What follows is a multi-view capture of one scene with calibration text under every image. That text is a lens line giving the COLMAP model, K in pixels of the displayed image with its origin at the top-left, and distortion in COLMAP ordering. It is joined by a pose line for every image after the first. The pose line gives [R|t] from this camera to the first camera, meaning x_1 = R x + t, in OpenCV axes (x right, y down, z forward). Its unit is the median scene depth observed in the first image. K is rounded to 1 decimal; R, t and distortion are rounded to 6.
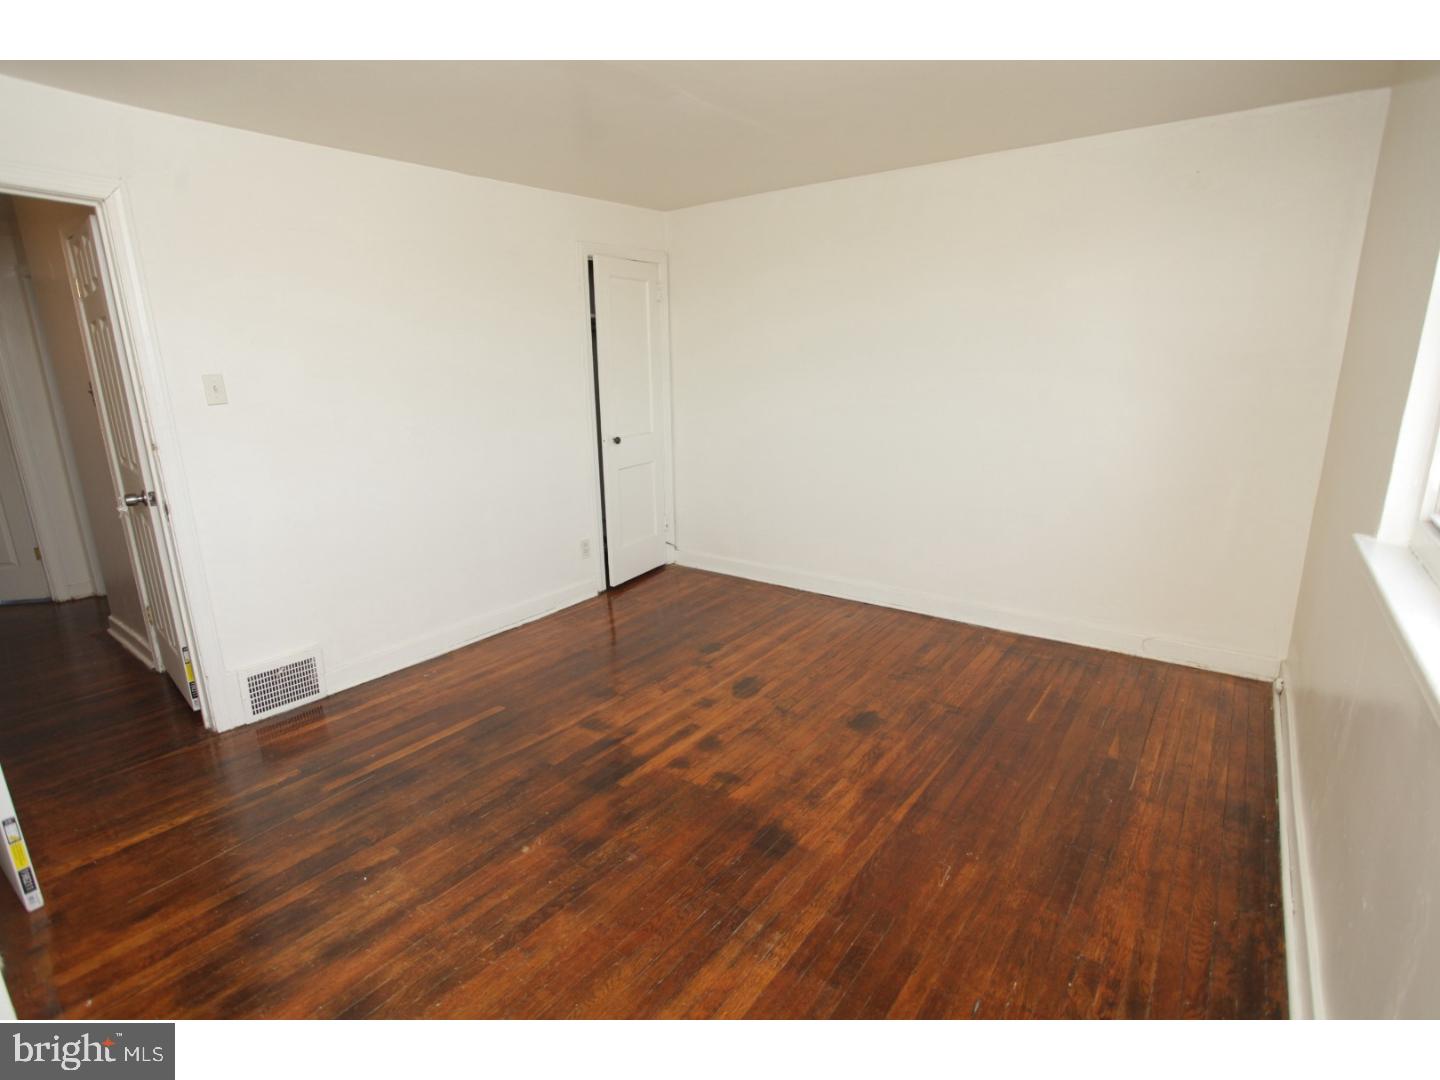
lens RADIAL K [[713.0, 0, 708.8], [0, 713.0, 531.8], [0, 0, 1]] dist [-0.074231, 0.035492]
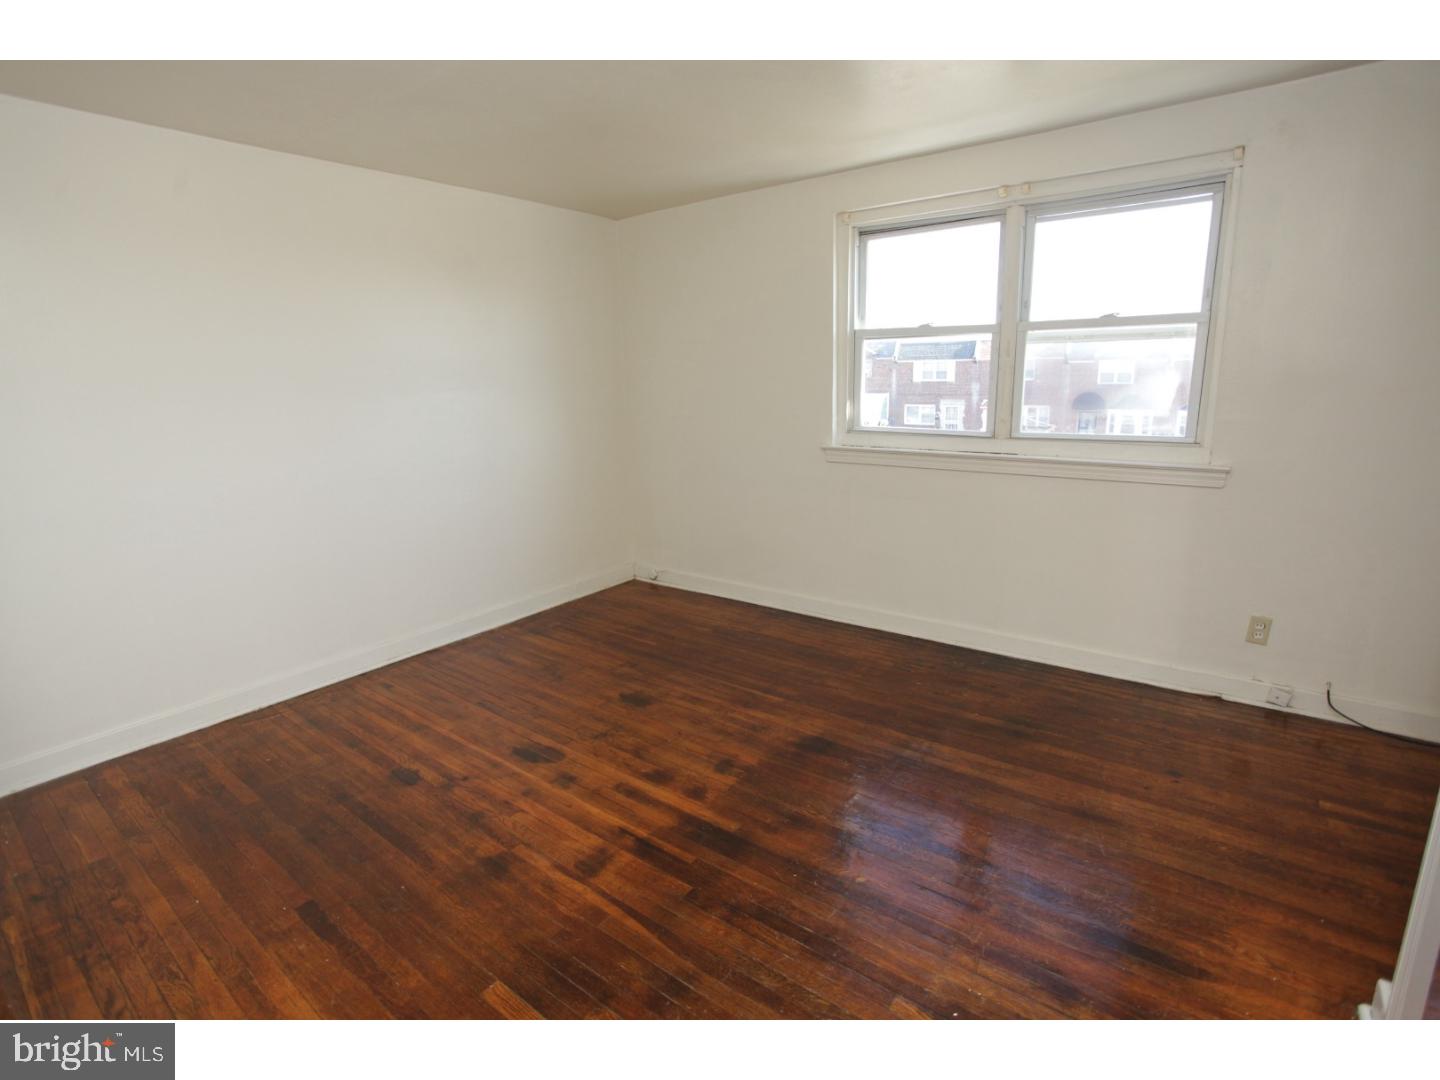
lens RADIAL K [[713.0, 0, 708.8], [0, 713.0, 531.8], [0, 0, 1]] dist [-0.074231, 0.035492]
pose [[0.006441, -0.197032, 0.980376, -0.840953], [0.260588, 0.946853, 0.188582, -0.162593], [-0.965428, 0.254260, 0.057443, 0.797785]]
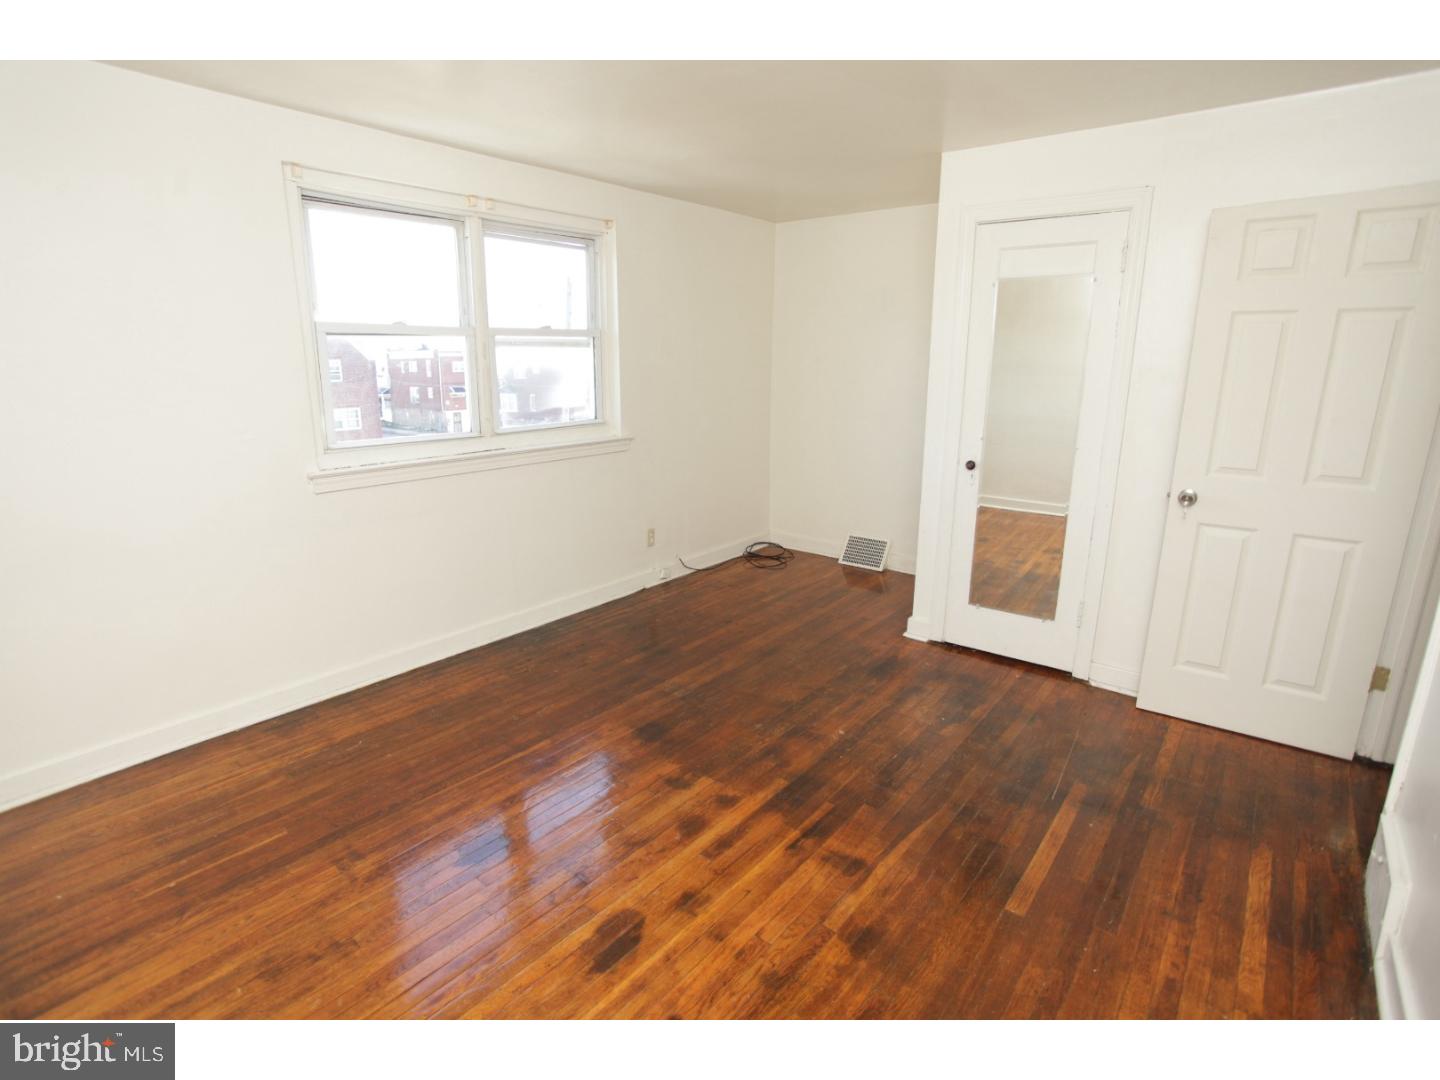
lens RADIAL K [[713.0, 0, 708.8], [0, 713.0, 531.8], [0, 0, 1]] dist [-0.074231, 0.035492]
pose [[-0.999105, 0.010297, 0.041033, -0.056119], [0.027987, 0.888219, 0.458567, -0.384980], [-0.031724, 0.459305, -0.887712, 1.567431]]
